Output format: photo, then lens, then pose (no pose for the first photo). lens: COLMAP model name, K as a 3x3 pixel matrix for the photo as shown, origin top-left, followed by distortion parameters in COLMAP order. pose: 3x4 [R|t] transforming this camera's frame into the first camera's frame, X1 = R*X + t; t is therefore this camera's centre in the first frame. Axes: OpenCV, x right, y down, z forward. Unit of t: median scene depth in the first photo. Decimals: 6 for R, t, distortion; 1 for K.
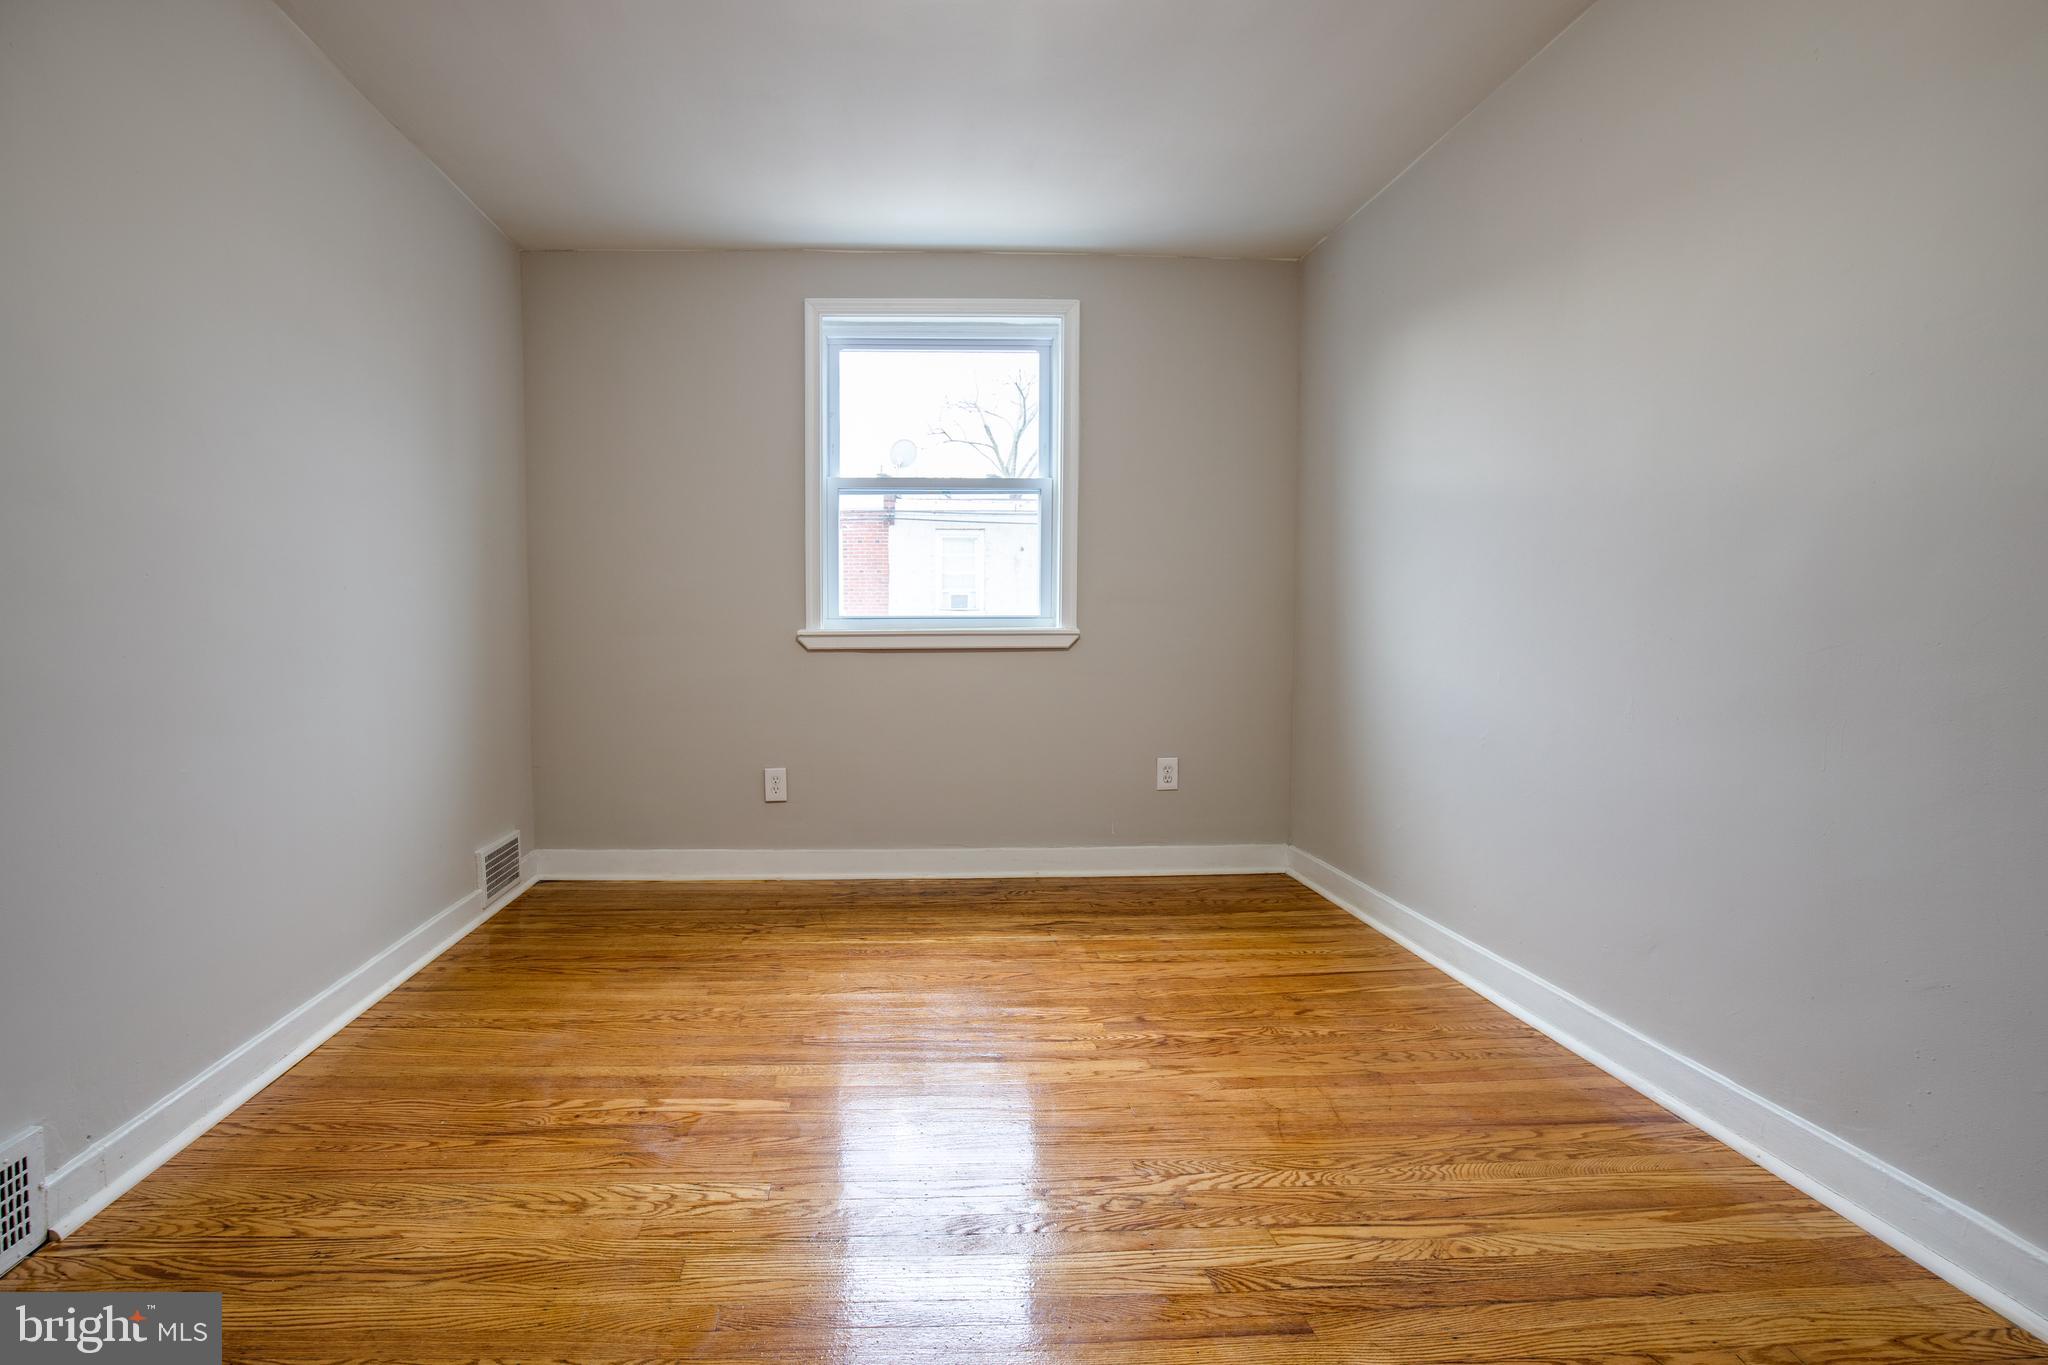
lens RADIAL K [[920.7, 0, 1037.0], [0, 920.7, 675.1], [0, 0, 1]] dist [-0.017237, 0.001184]
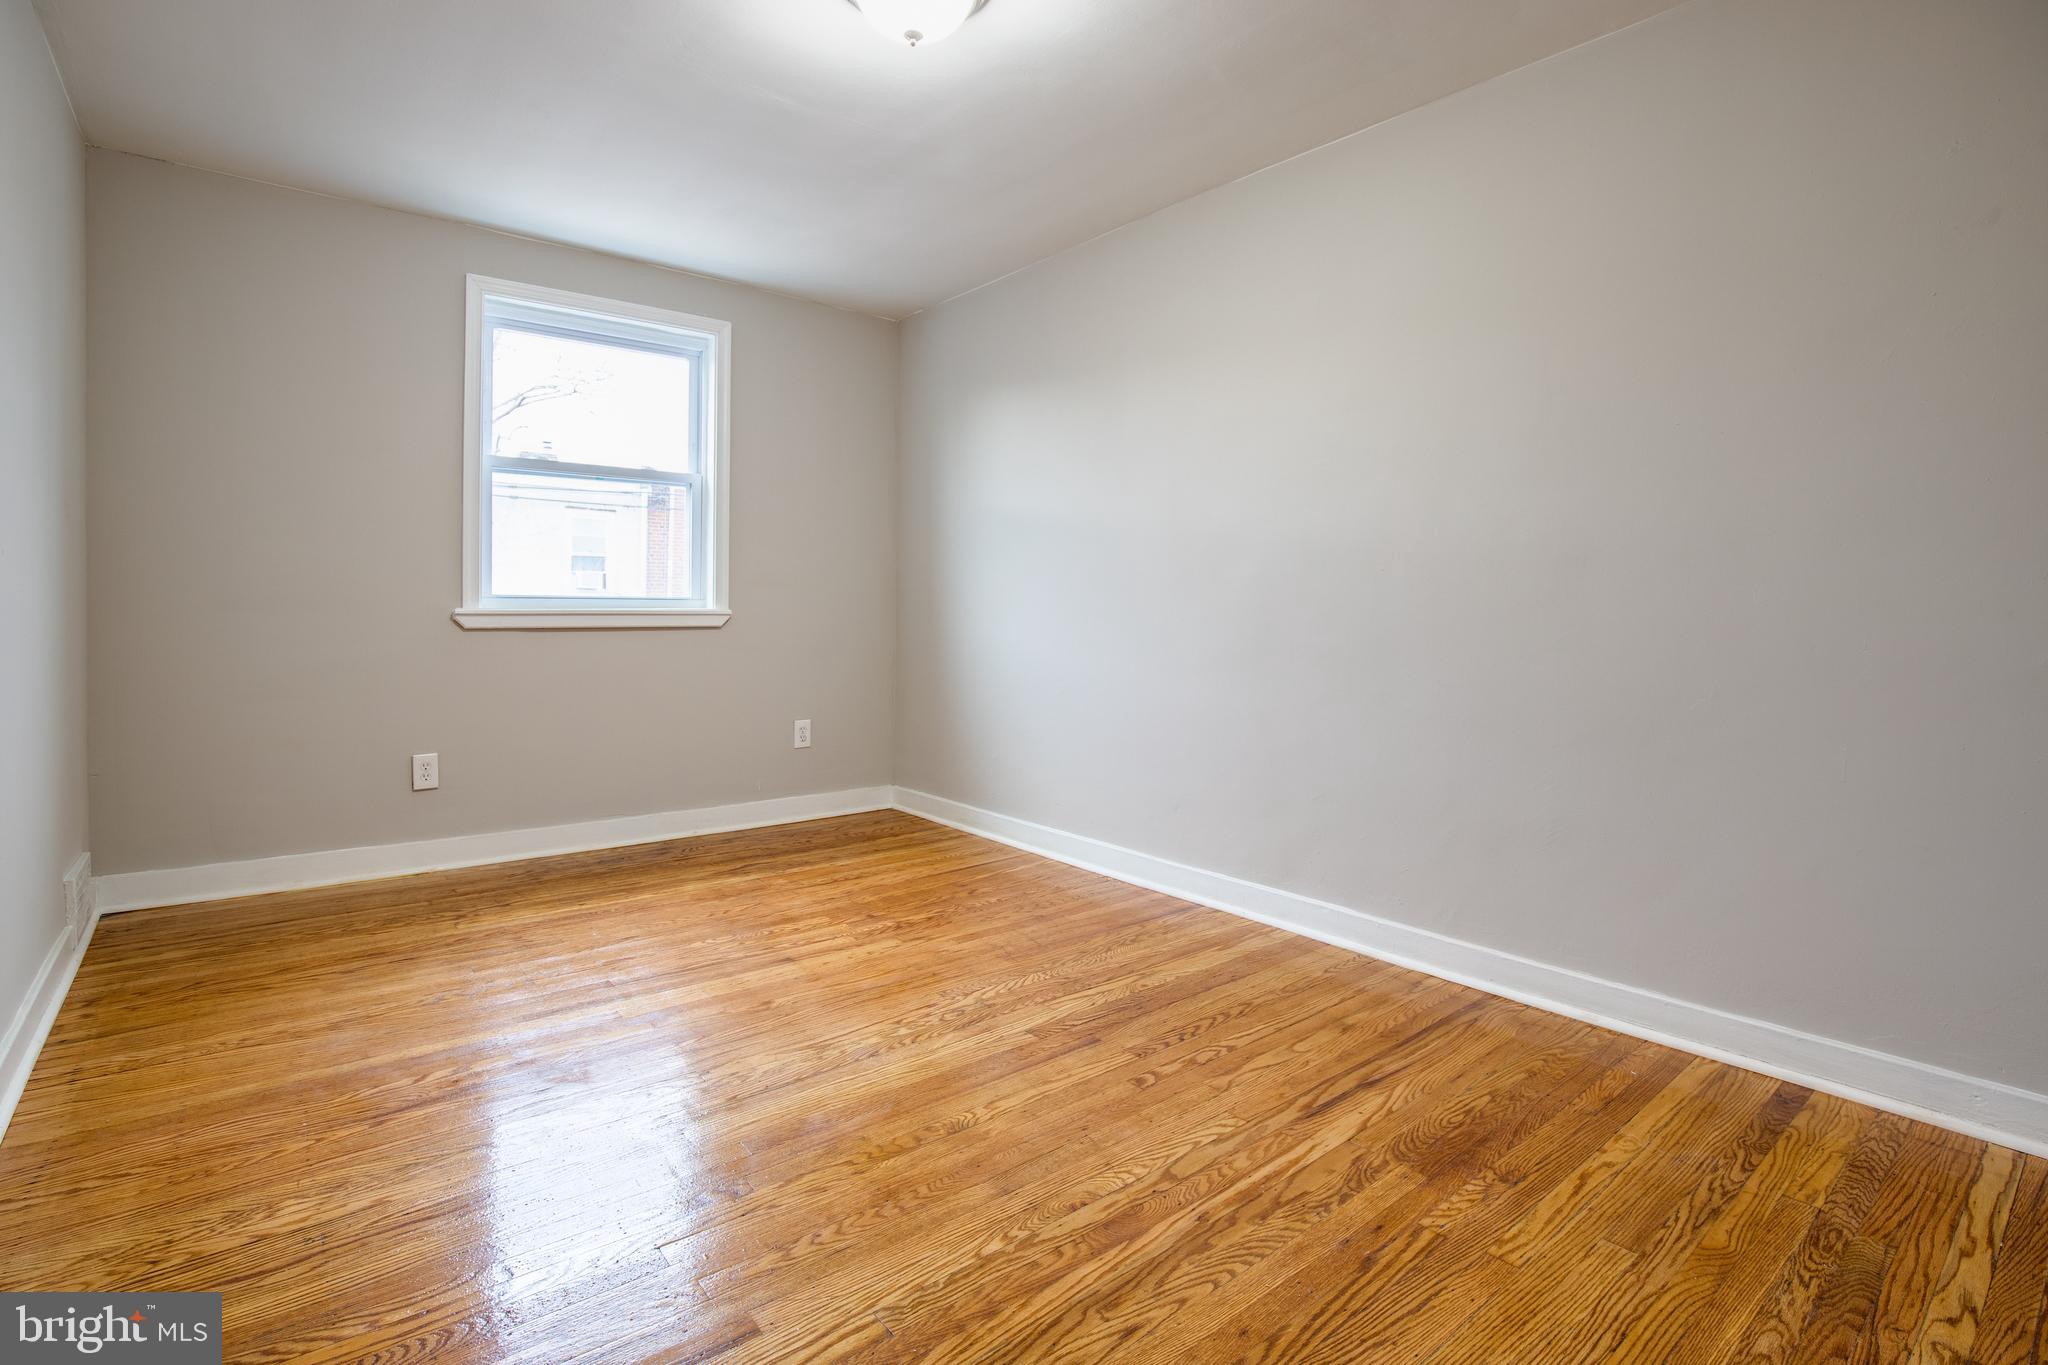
lens RADIAL K [[958.2, 0, 976.8], [0, 958.2, 623.5], [0, 0, 1]] dist [-0.002384, 0.000744]
pose [[0.821586, 0.001011, 0.570083, -0.430380], [0.020199, 0.999319, -0.030882, 0.010027], [-0.569726, 0.036887, 0.821006, -0.157782]]
